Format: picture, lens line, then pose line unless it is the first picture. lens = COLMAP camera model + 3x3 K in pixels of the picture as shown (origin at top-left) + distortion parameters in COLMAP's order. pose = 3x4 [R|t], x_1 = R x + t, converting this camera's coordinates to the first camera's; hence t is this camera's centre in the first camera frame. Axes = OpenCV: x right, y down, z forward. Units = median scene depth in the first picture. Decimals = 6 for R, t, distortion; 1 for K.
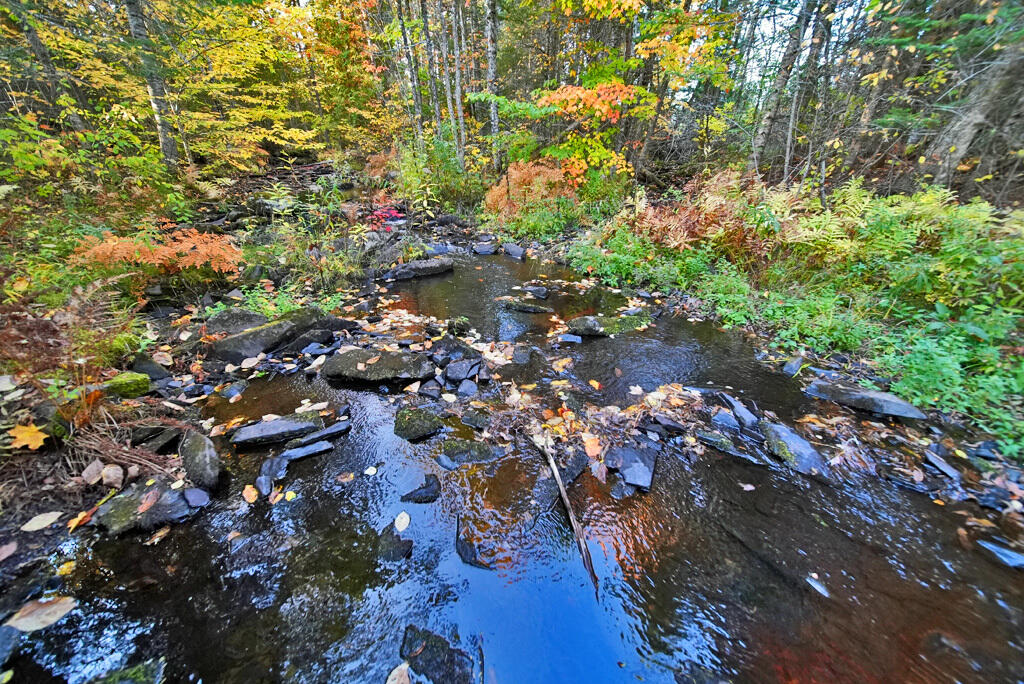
lens RADIAL K [[359.2, 0, 509.3], [0, 359.2, 345.3], [0, 0, 1]] dist [0.000059, -0.000031]
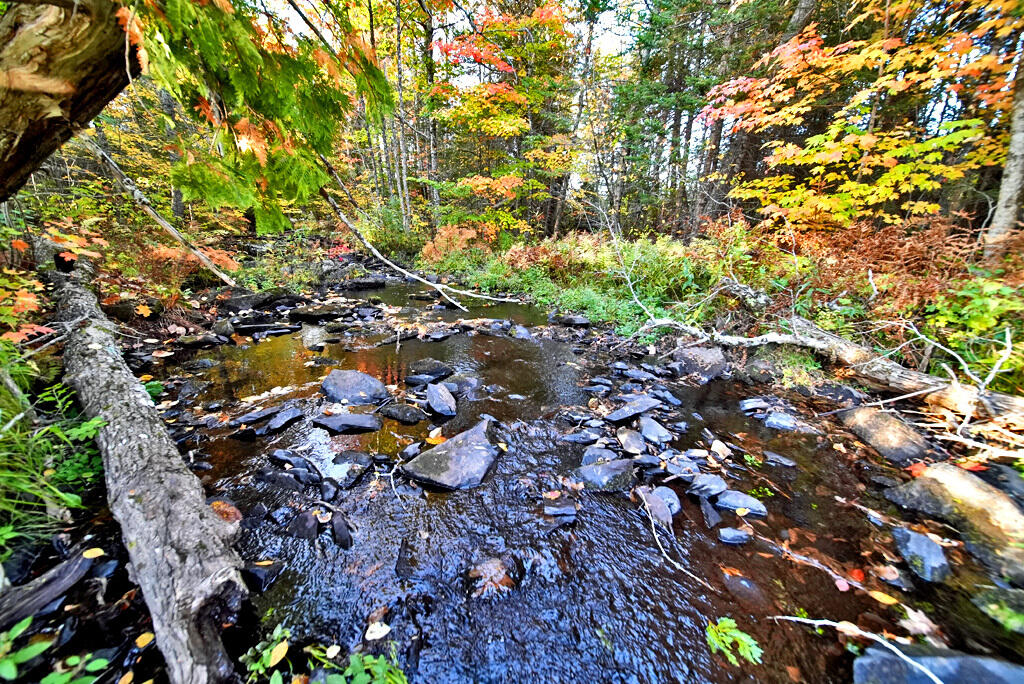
lens RADIAL K [[359.2, 0, 509.3], [0, 359.2, 345.3], [0, 0, 1]] dist [0.000059, -0.000031]
pose [[0.996711, -0.003609, 0.080955, 0.238317], [0.018763, 0.982137, -0.187229, 0.322263], [-0.078833, 0.188132, 0.978975, -0.443160]]
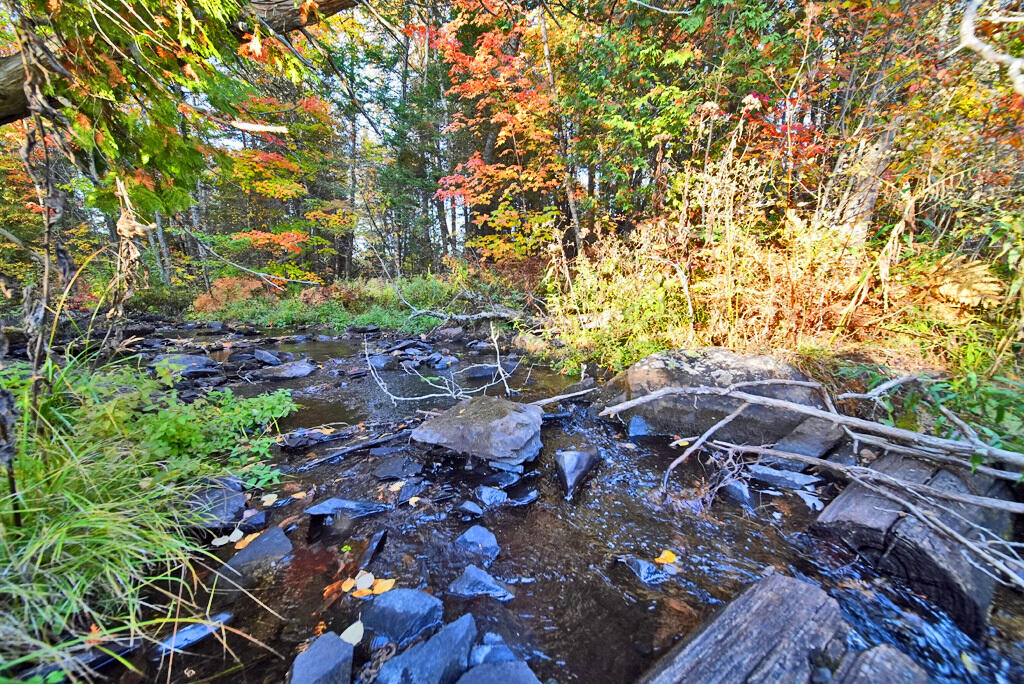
lens RADIAL K [[359.2, 0, 509.3], [0, 359.2, 345.3], [0, 0, 1]] dist [0.000059, -0.000031]
pose [[0.817290, -0.106311, 0.566335, 0.175652], [0.299389, 0.918105, -0.259710, 0.607063], [-0.492345, 0.381812, 0.782187, -0.742167]]
